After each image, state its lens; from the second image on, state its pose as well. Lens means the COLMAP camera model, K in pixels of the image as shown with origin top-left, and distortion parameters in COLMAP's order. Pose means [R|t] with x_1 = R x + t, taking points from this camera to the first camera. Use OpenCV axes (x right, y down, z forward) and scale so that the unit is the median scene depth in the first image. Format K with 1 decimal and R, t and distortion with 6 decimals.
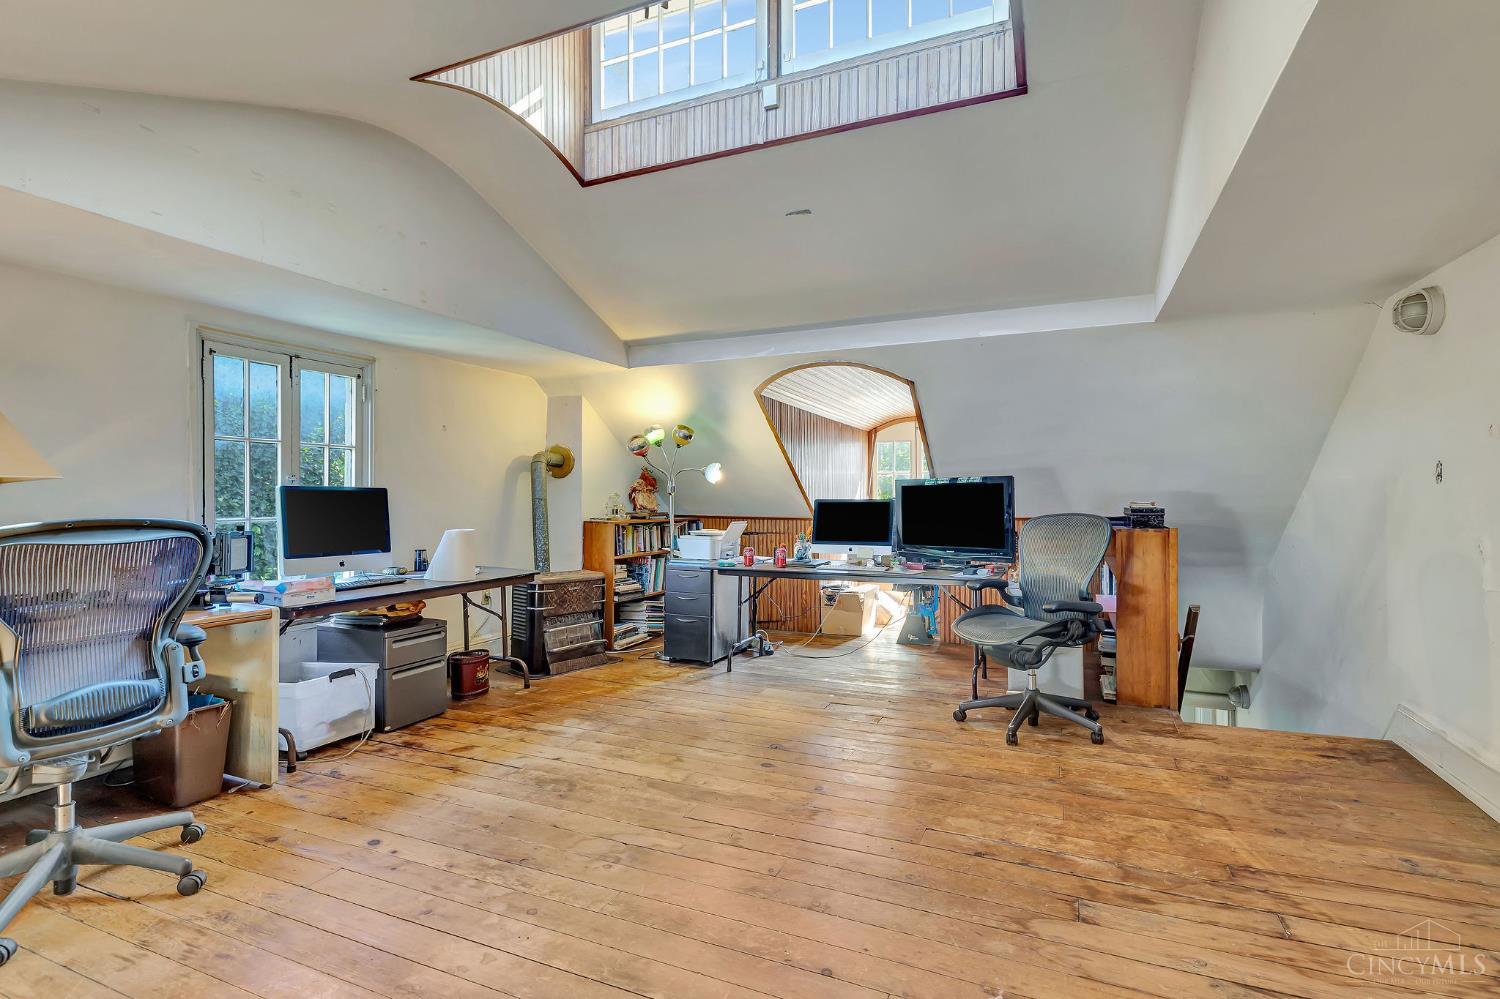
lens RADIAL K [[707.9, 0, 749.3], [0, 707.9, 497.8], [0, 0, 1]] dist [0.000320, 0.000364]
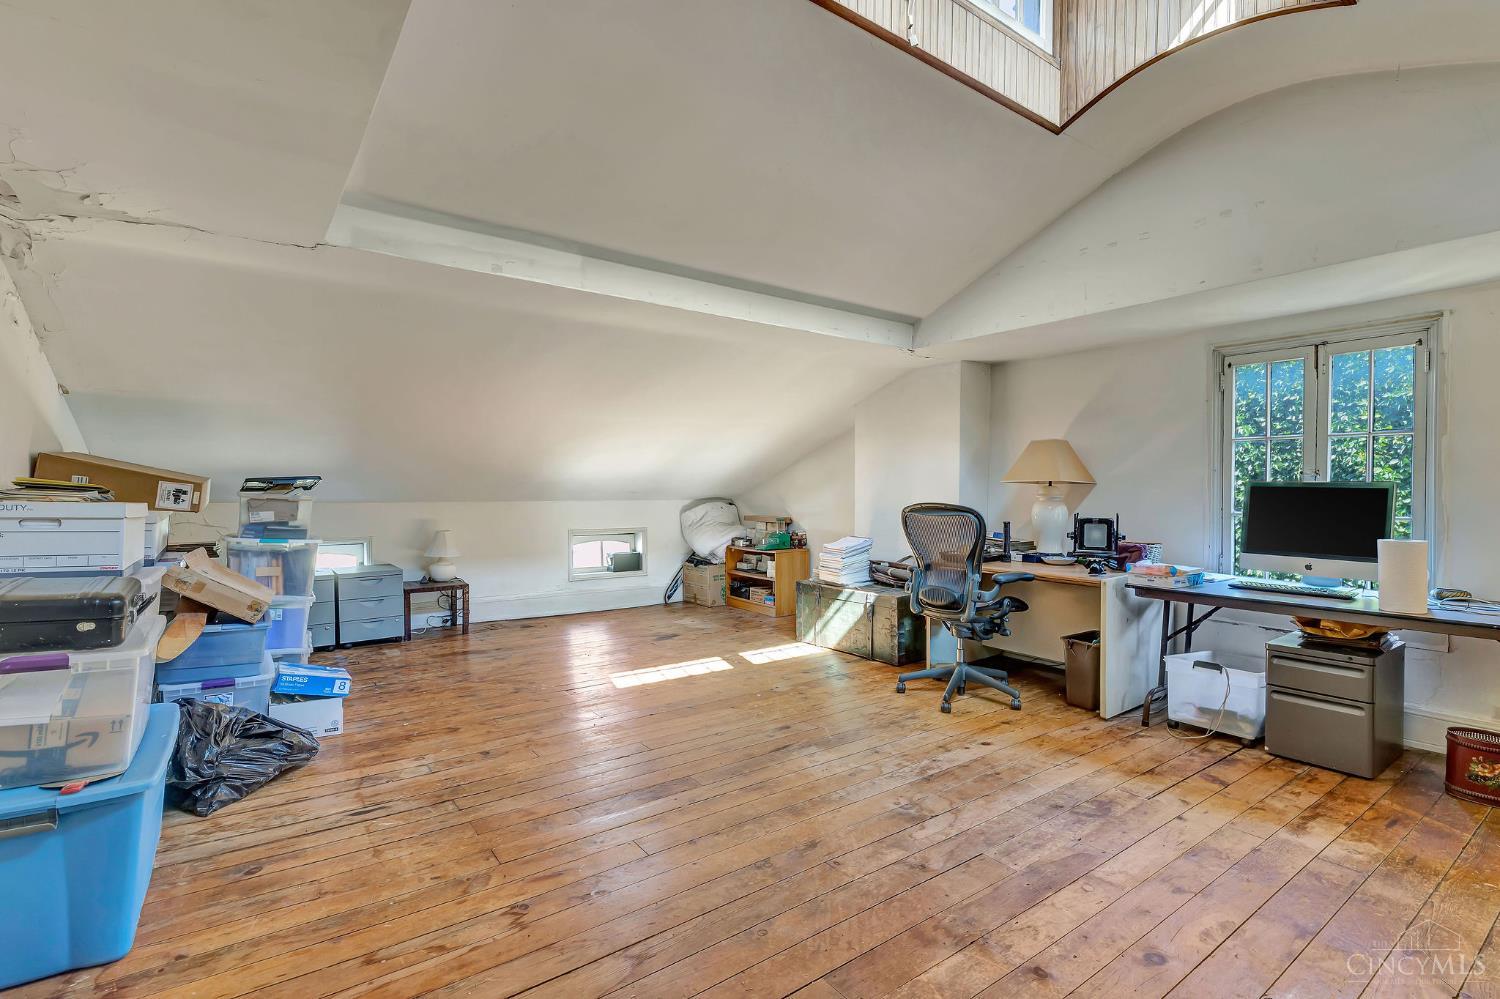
lens RADIAL K [[707.9, 0, 747.2], [0, 707.9, 499.6], [0, 0, 1]] dist [0.000320, 0.000364]
pose [[-0.503713, 0.010910, -0.863802, 0.631825], [-0.005716, 0.999856, 0.015962, -0.003729], [0.863852, 0.012978, -0.503578, 0.918837]]
